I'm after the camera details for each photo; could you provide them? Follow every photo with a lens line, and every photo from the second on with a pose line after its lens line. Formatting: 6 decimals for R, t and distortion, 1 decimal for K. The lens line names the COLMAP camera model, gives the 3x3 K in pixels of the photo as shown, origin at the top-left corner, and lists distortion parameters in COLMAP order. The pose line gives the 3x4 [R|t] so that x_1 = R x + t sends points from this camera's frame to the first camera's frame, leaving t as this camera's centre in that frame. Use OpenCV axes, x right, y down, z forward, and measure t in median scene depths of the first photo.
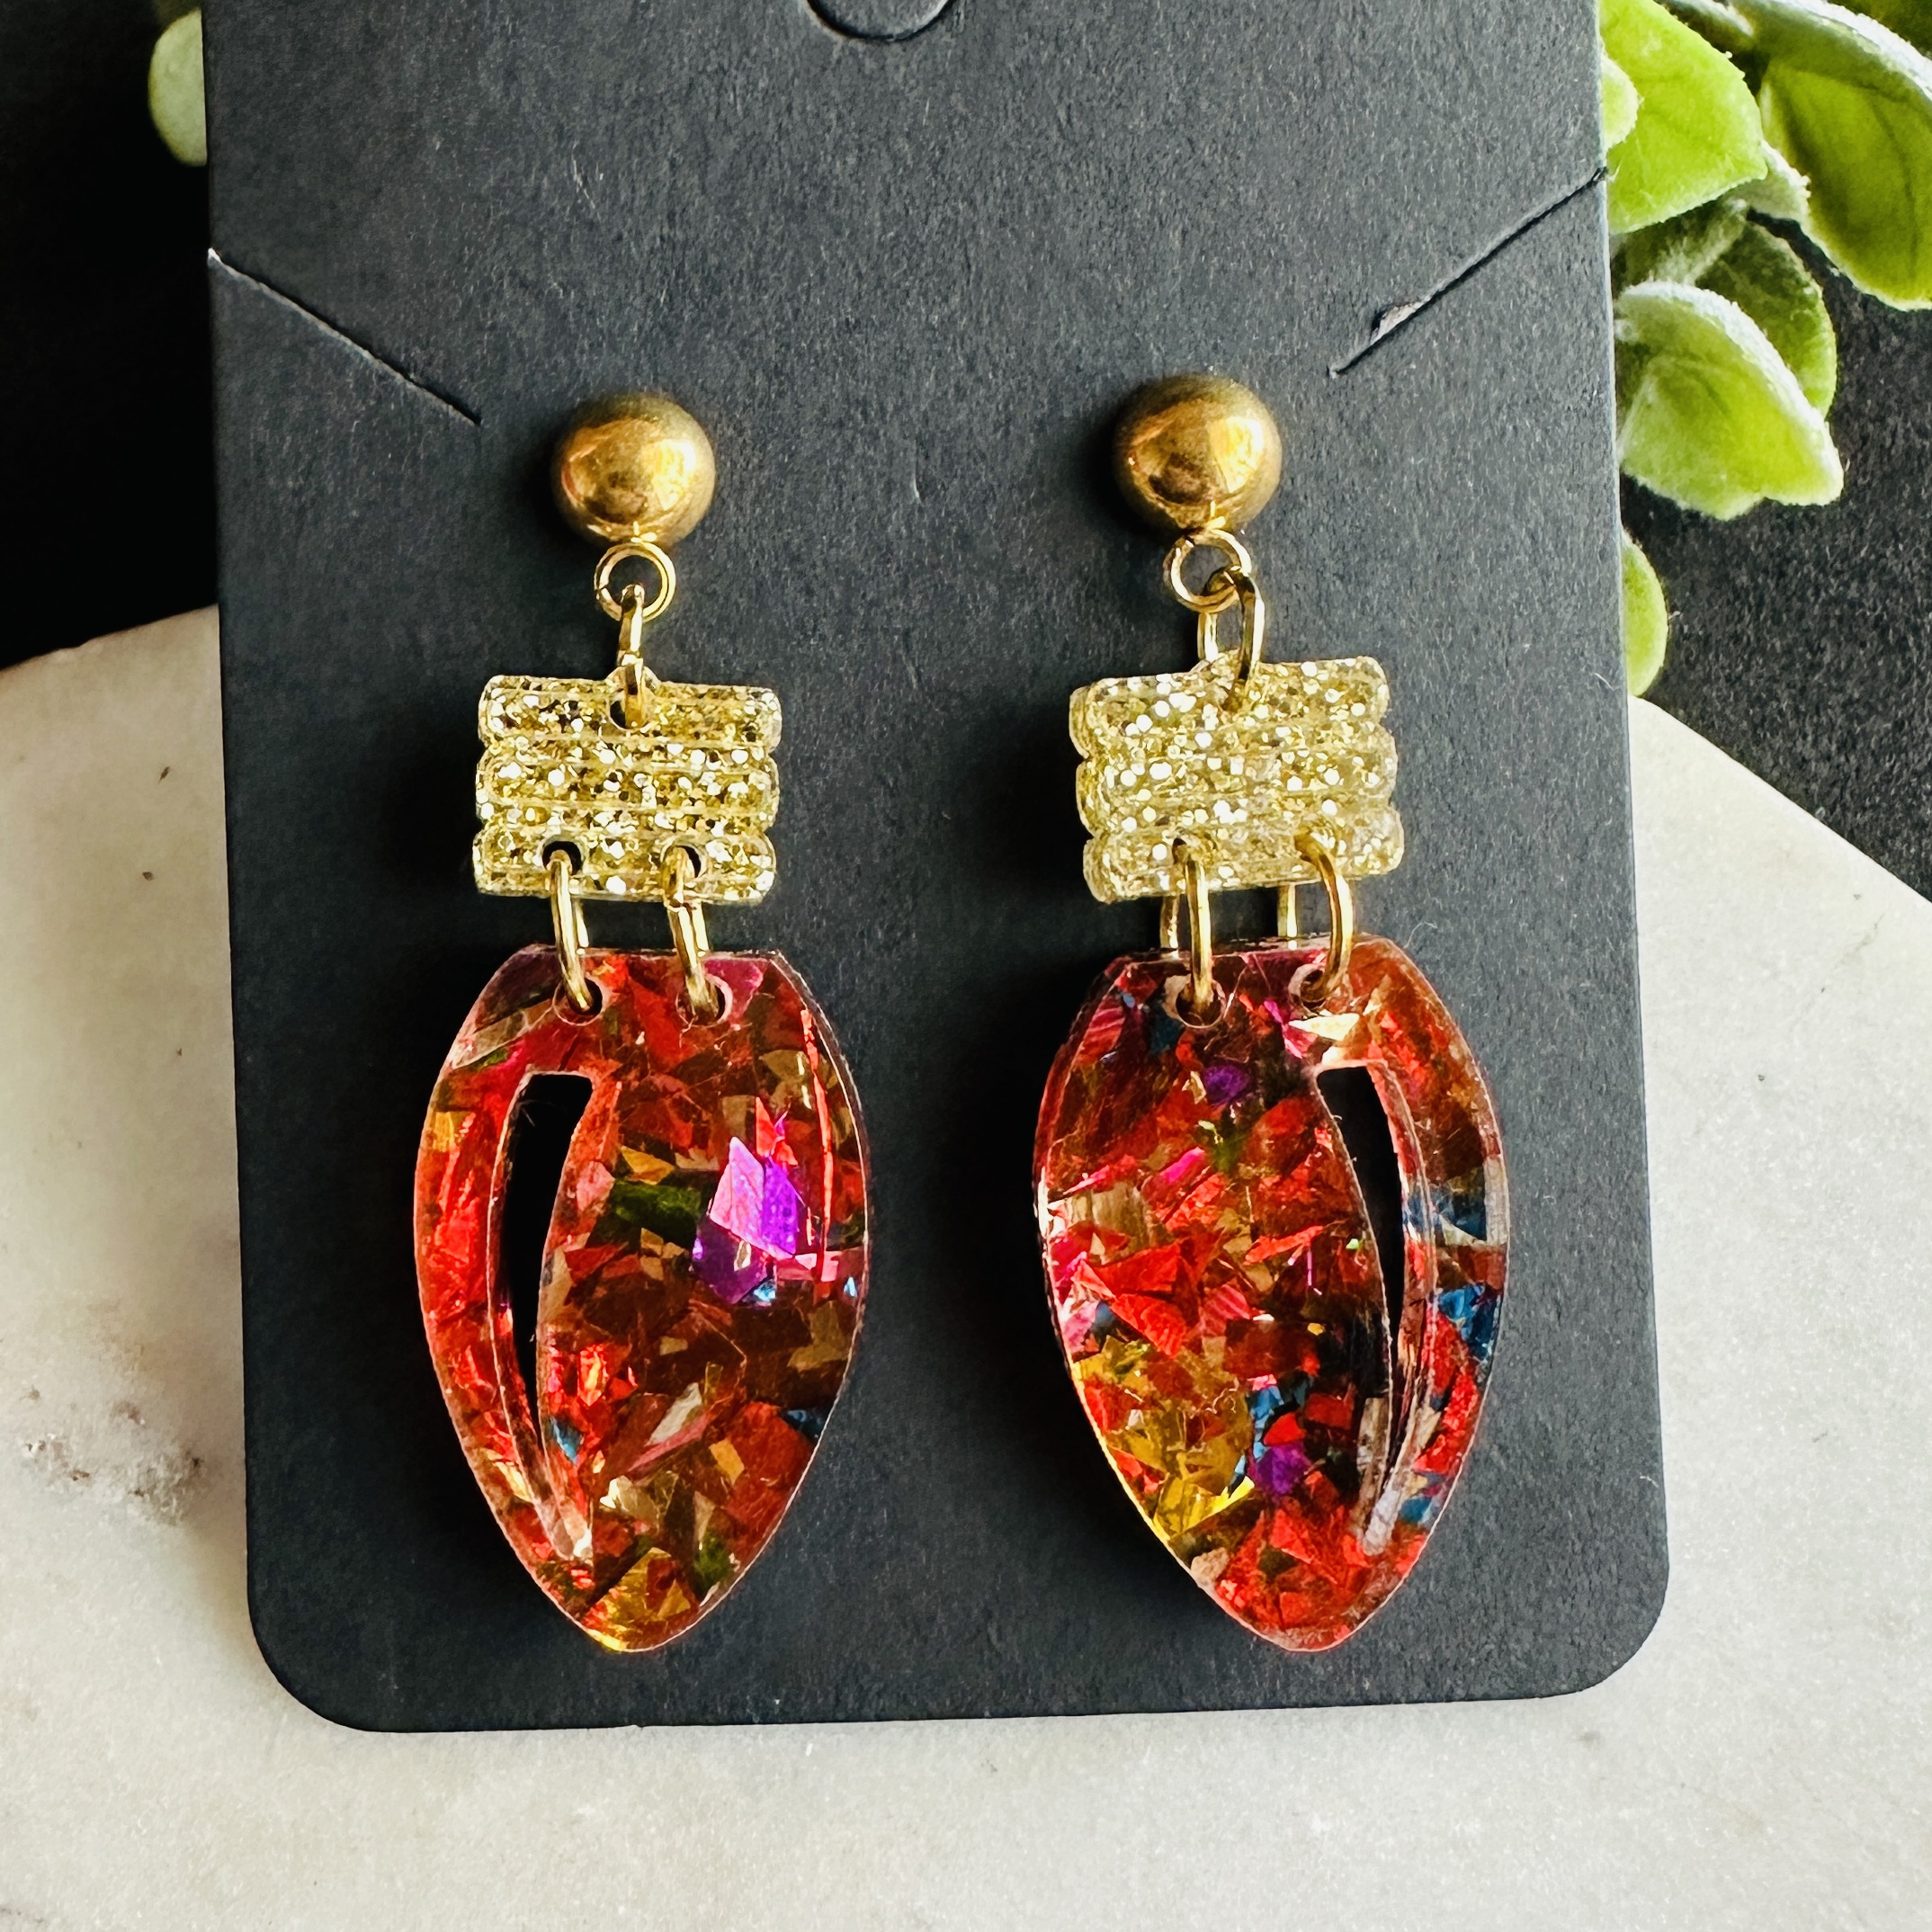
lens RADIAL K [[2392.3, 0, 966.0], [0, 2392.3, 966.0], [0, 0, 1]] dist [-0.024998, -0.033062]
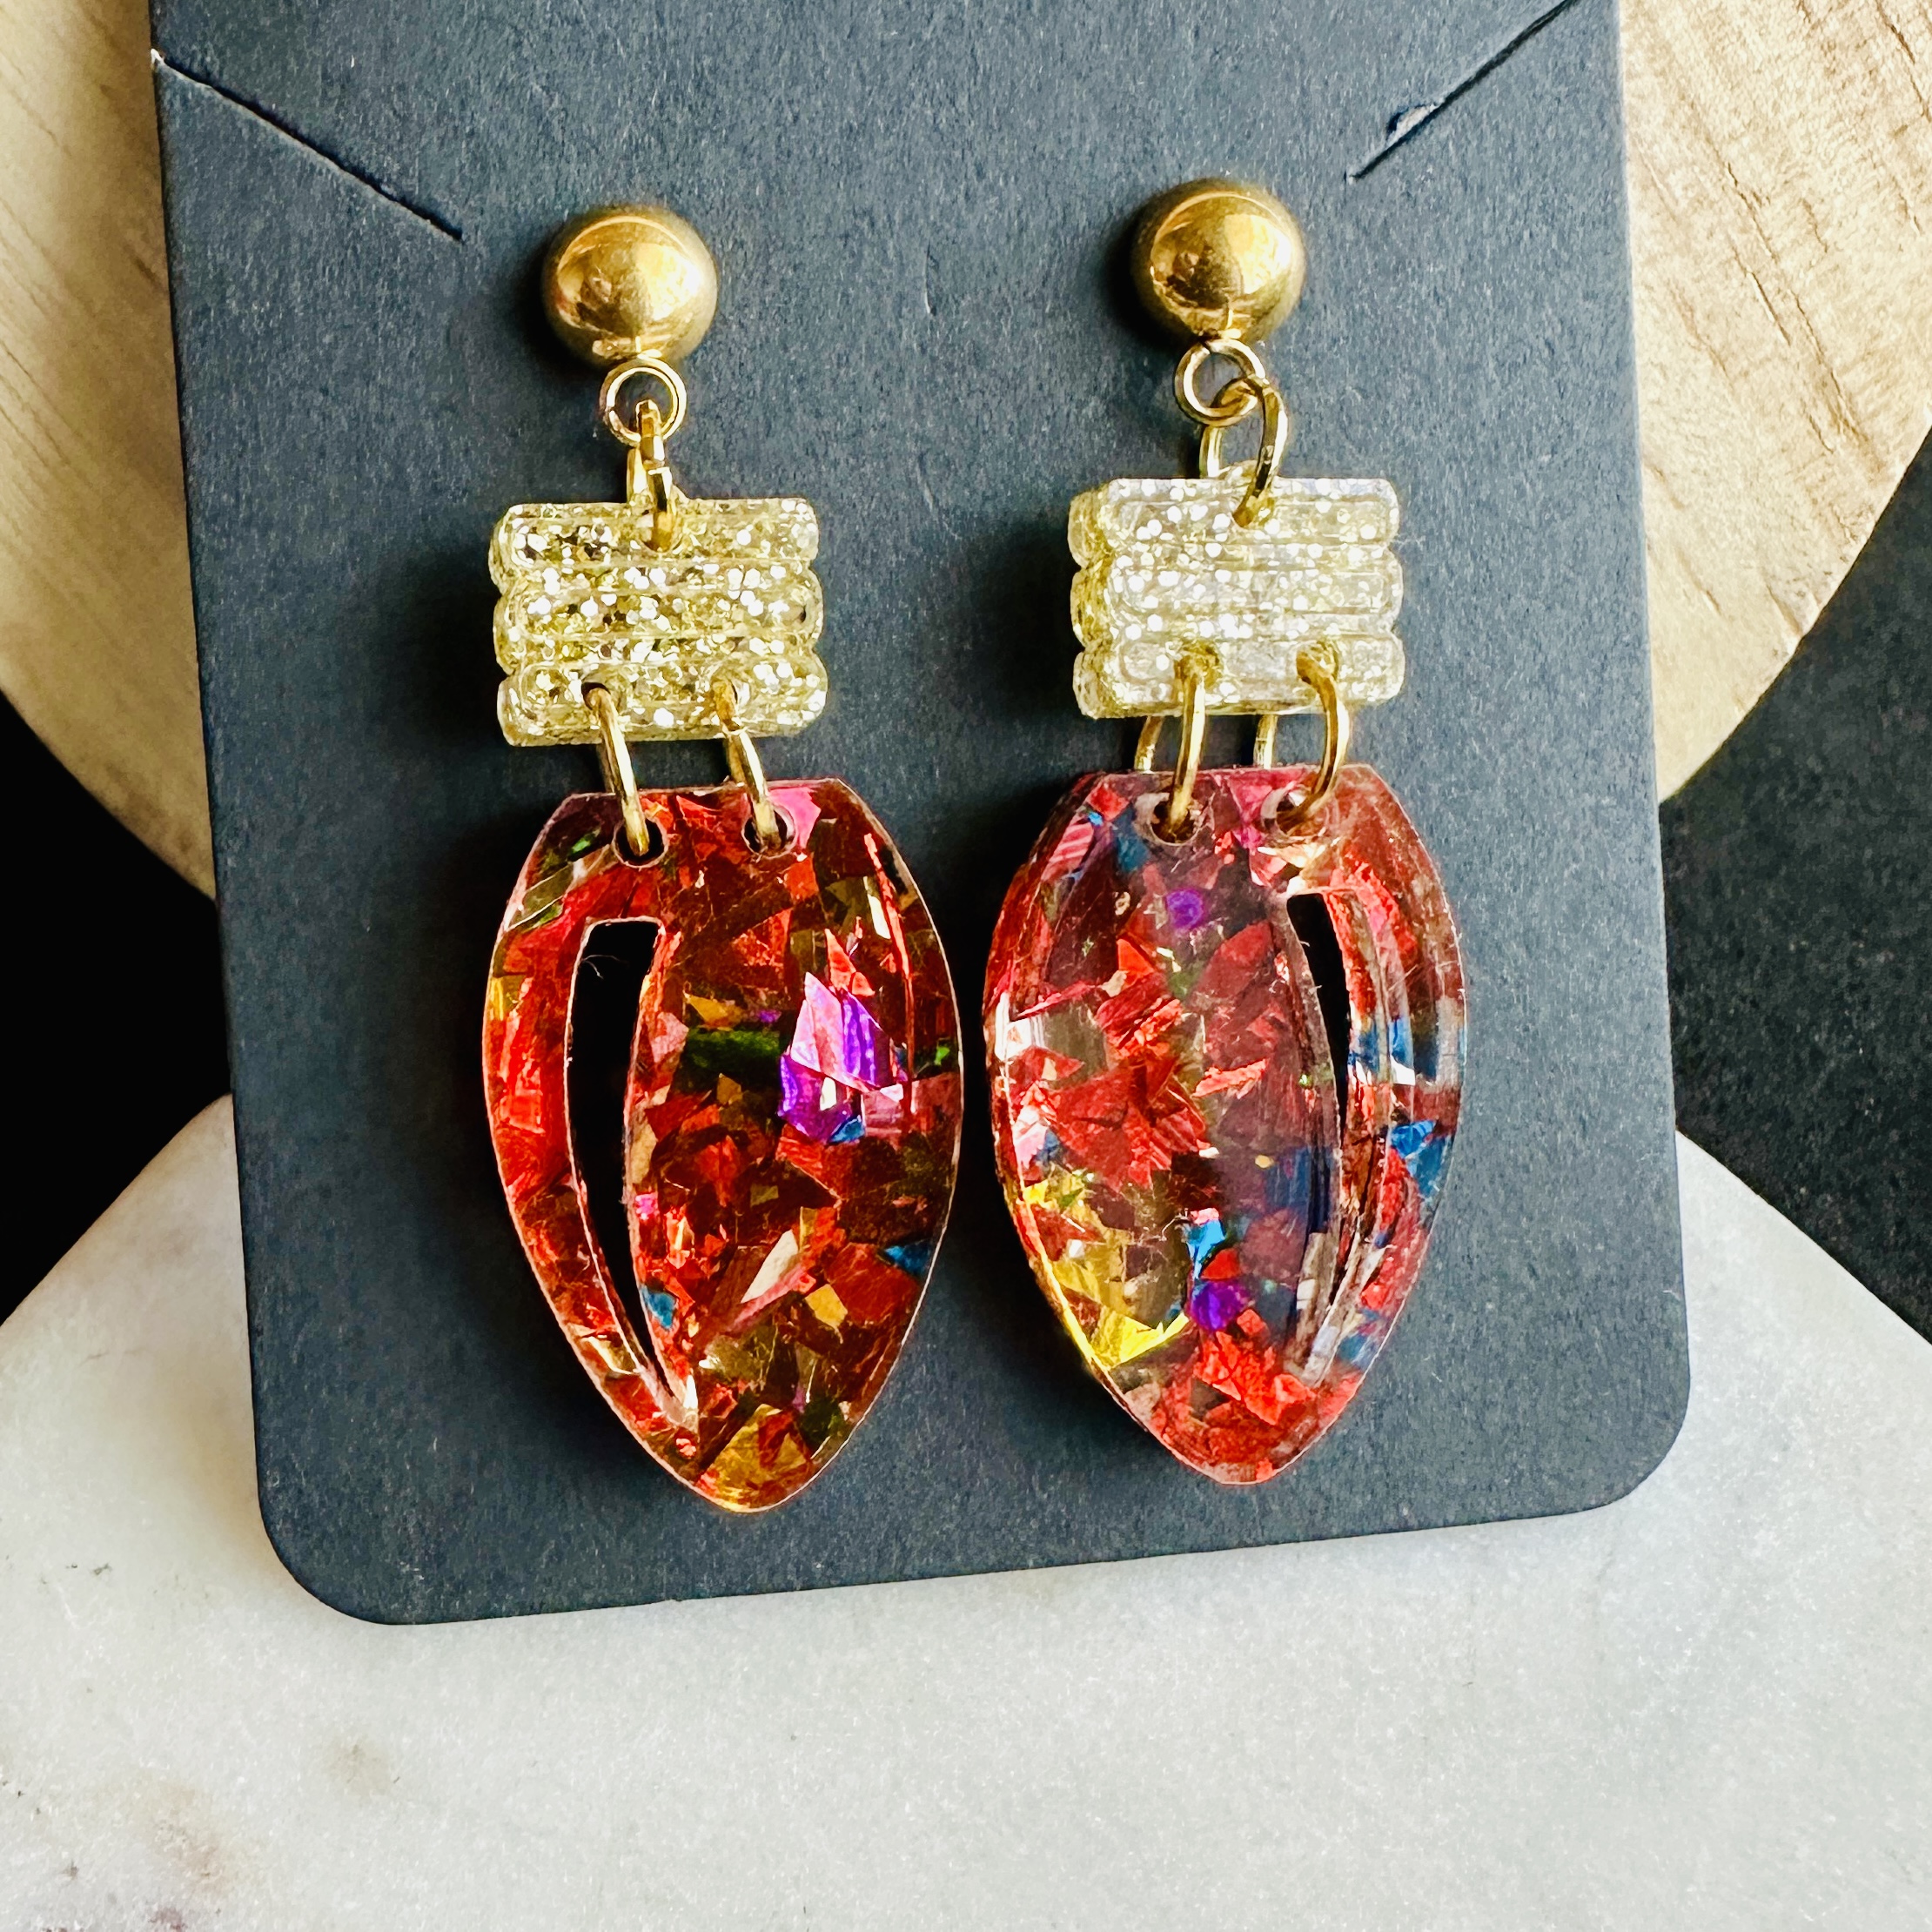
lens RADIAL K [[2392.3, 0, 966.0], [0, 2392.3, 966.0], [0, 0, 1]] dist [-0.024998, -0.033062]
pose [[0.994073, -0.040875, 0.100739, -0.112193], [0.035651, 0.997951, 0.053123, 0.014358], [-0.102704, -0.049217, 0.993494, 0.037842]]
